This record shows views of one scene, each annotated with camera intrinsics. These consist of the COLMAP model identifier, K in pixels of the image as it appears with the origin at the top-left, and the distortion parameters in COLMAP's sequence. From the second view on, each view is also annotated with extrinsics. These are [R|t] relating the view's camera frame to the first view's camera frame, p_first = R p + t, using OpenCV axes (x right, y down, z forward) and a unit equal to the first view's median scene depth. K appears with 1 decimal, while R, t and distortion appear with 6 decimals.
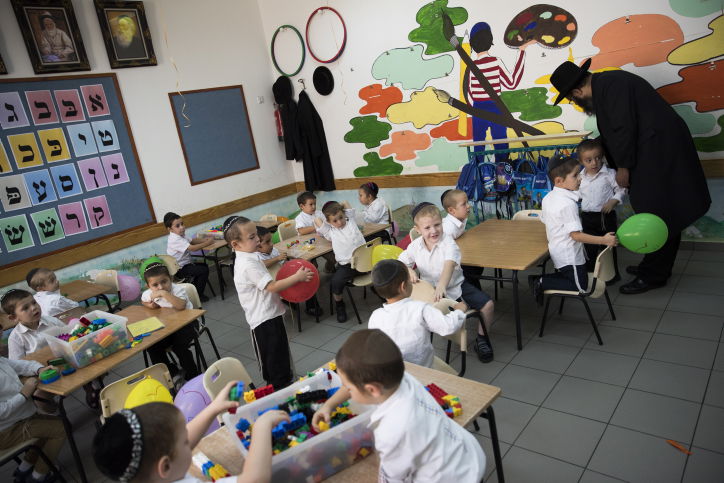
lens RADIAL K [[493.2, 0, 359.7], [0, 493.2, 249.1], [0, 0, 1]] dist [-0.102659, 0.072400]
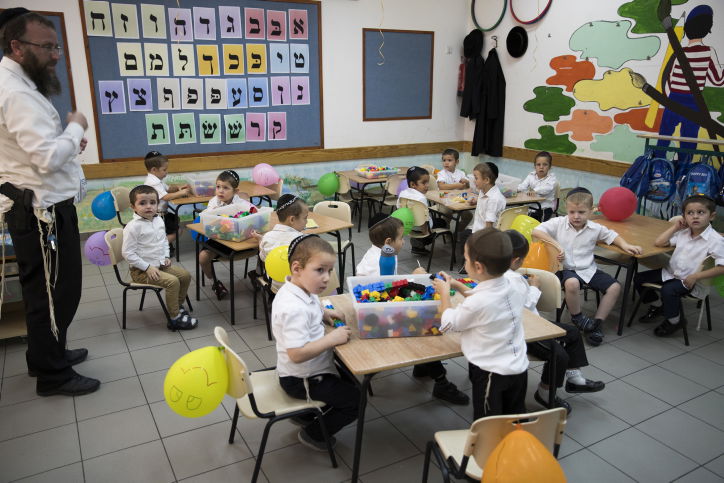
lens RADIAL K [[558.5, 0, 360.6], [0, 558.5, 243.0], [0, 0, 1]] dist [-0.048217, 0.059774]
pose [[0.924783, 0.259720, -0.278070, 0.059704], [-0.247841, 0.965680, 0.077704, 0.037078], [0.288707, -0.002942, 0.957413, -0.175386]]
